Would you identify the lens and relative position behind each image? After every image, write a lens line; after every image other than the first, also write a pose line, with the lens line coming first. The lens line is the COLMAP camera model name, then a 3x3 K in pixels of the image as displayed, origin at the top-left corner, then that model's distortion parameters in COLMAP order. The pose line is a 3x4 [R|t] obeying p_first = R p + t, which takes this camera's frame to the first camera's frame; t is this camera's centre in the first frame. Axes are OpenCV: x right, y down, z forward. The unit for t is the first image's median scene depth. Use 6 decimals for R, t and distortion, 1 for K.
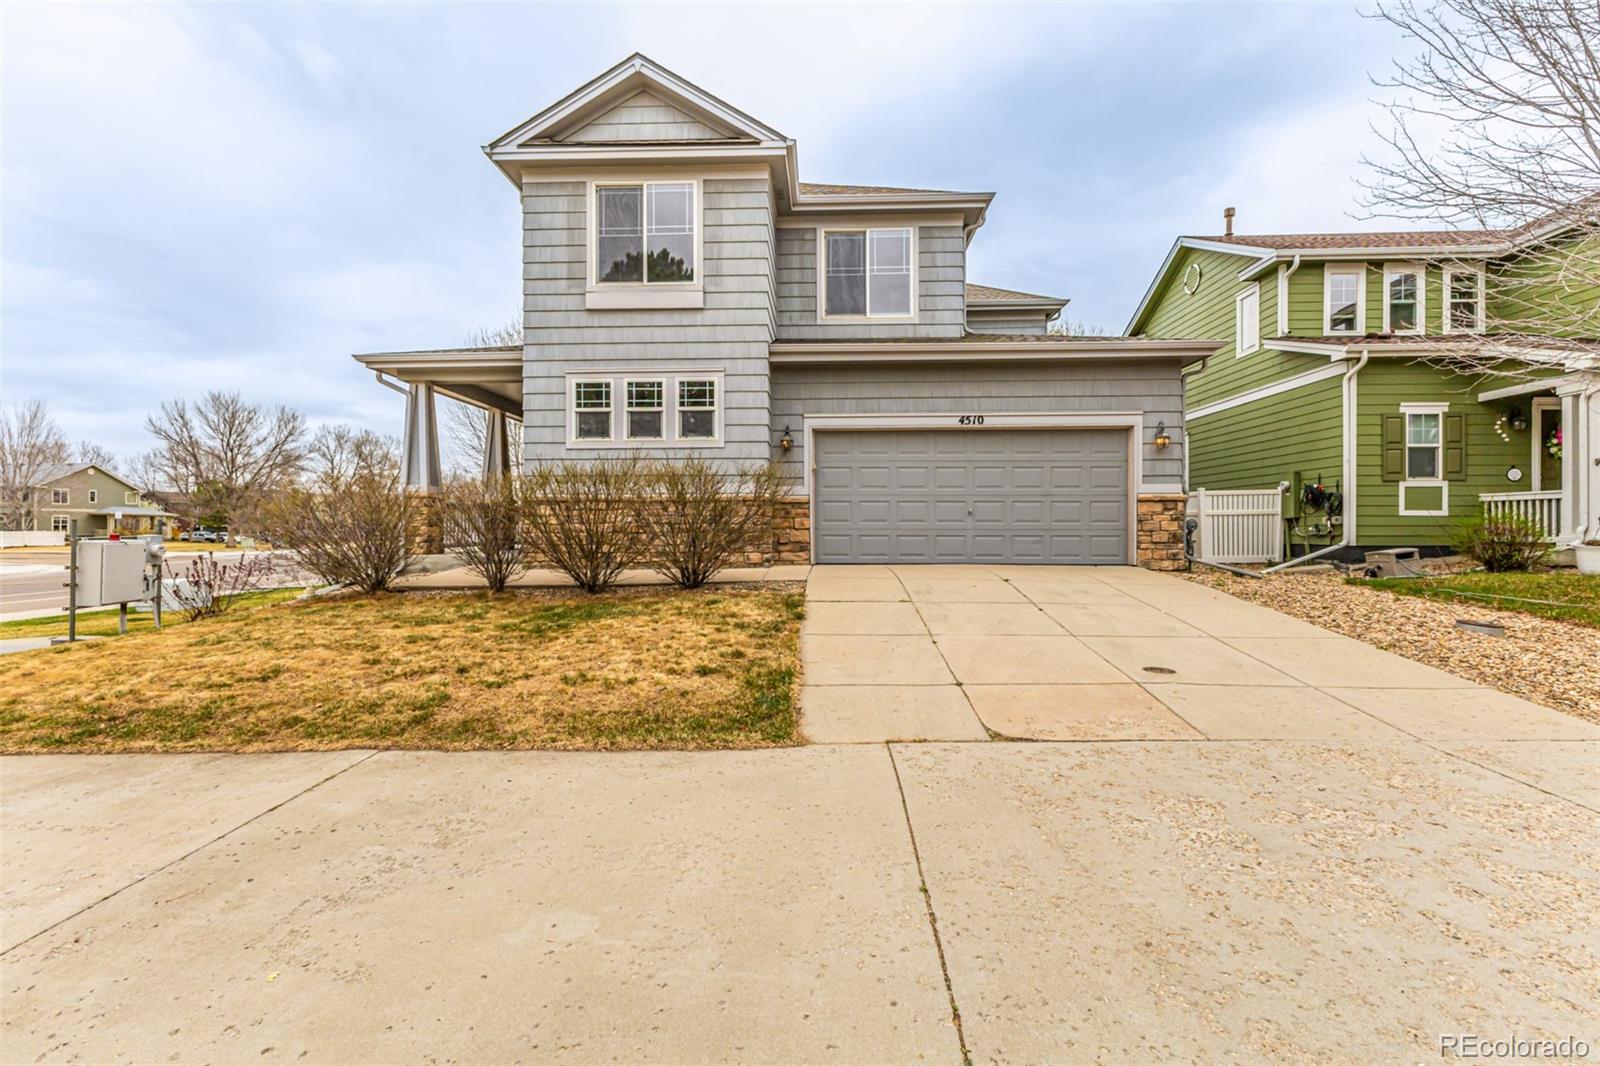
lens RADIAL K [[686.5, 0, 797.4], [0, 686.5, 528.8], [0, 0, 1]] dist [0.013711, -0.000041]
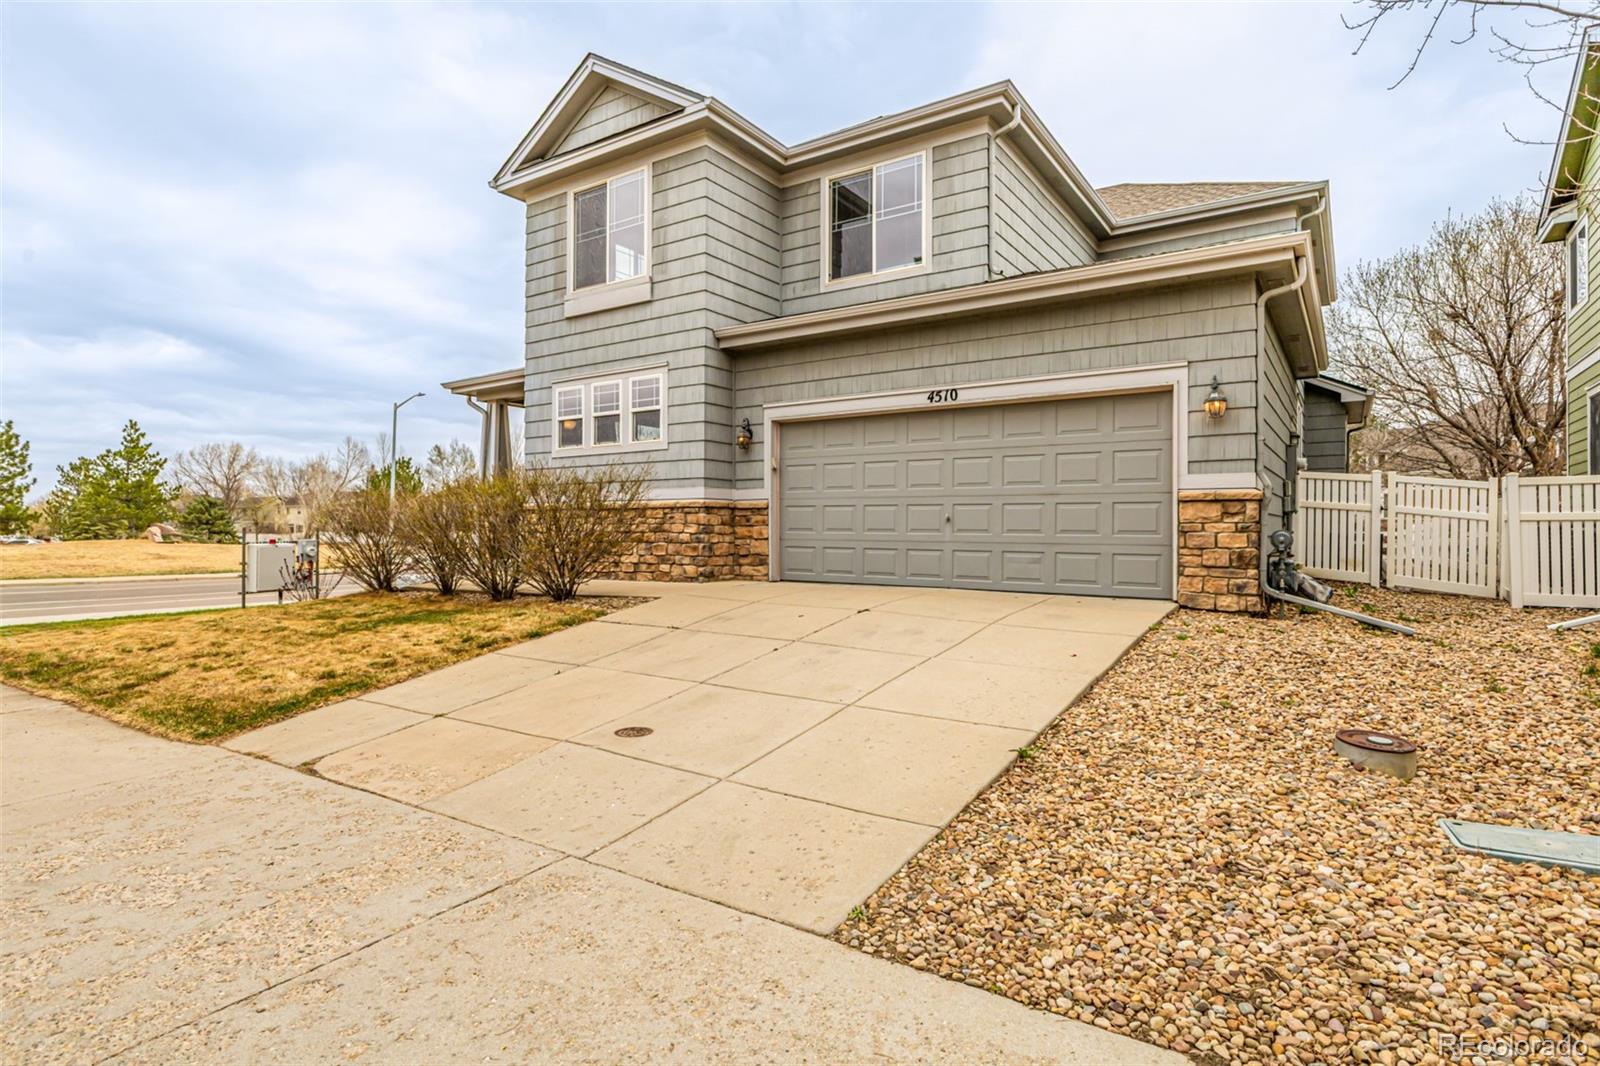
lens RADIAL K [[821.0, 0, 796.8], [0, 821.0, 528.8], [0, 0, 1]] dist [-0.003318, 0.000369]
pose [[0.848013, 0.004286, -0.529959, 0.598117], [-0.005971, 0.999981, -0.001467, -0.011444], [0.529943, 0.004409, 0.848022, 0.160240]]
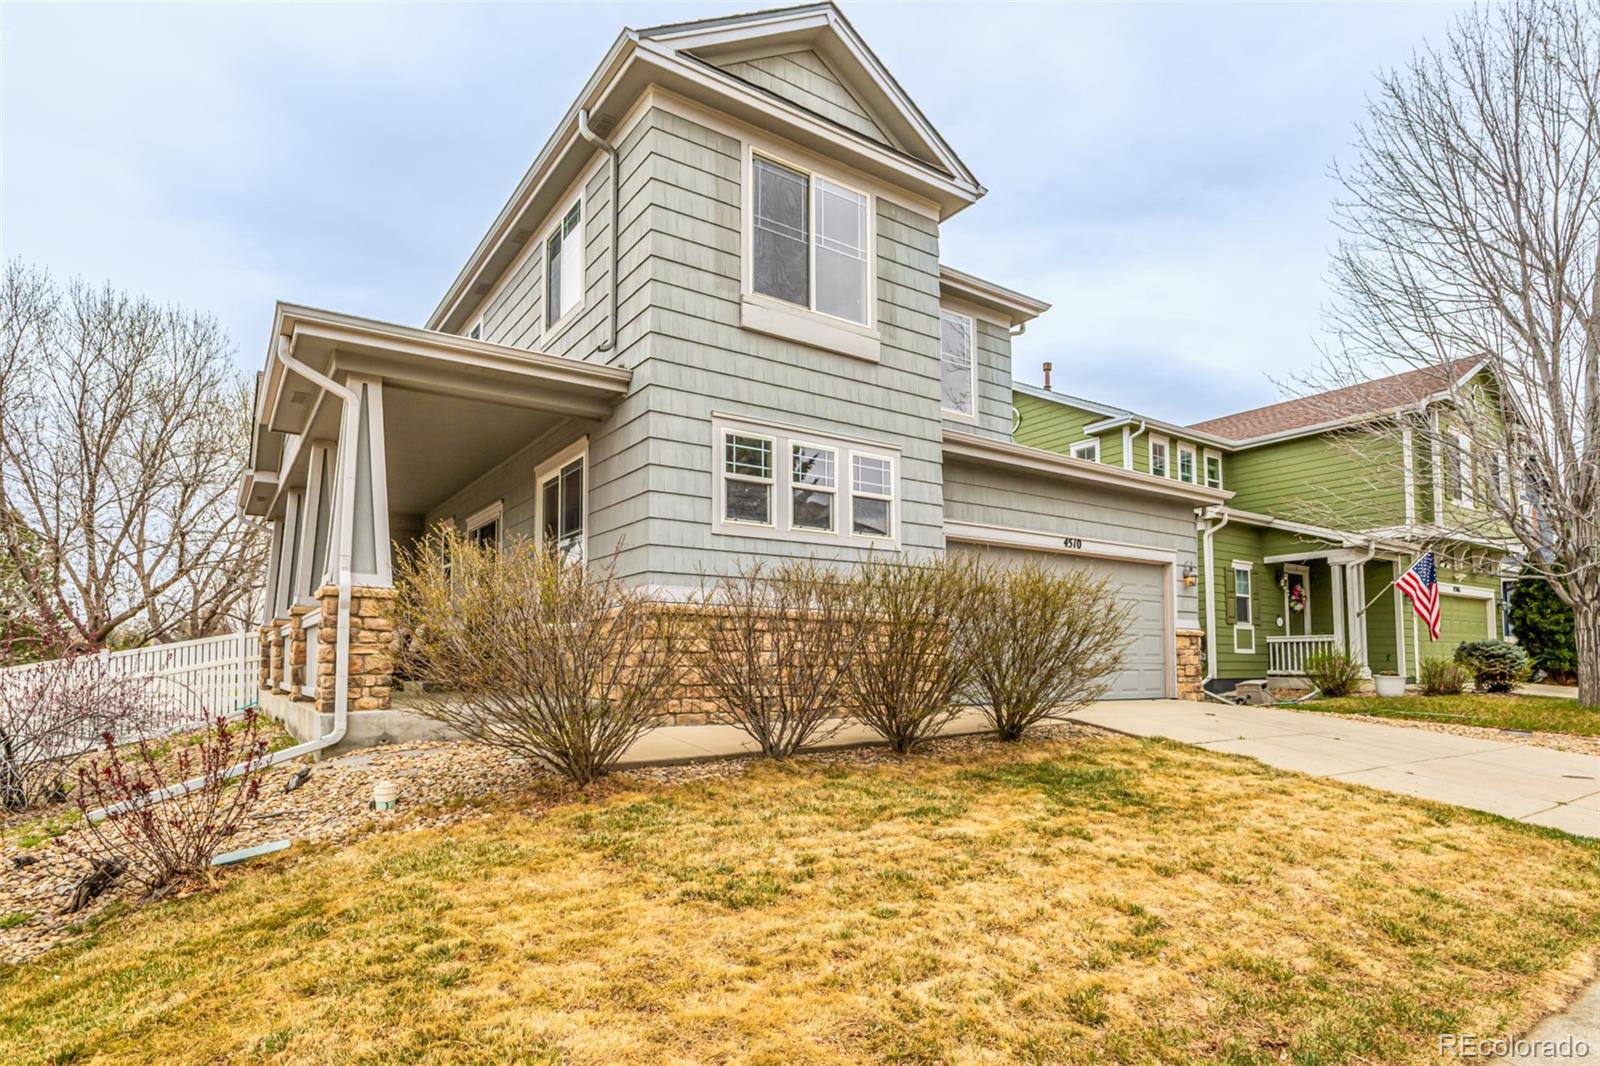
lens RADIAL K [[861.2, 0, 805.5], [0, 861.2, 614.3], [0, 0, 1]] dist [0.000876, 0.000409]
pose [[0.795359, 0.037131, 0.605000, -0.726327], [0.002426, 0.997919, -0.064436, 0.009227], [-0.606134, 0.052718, 0.793614, 0.313329]]
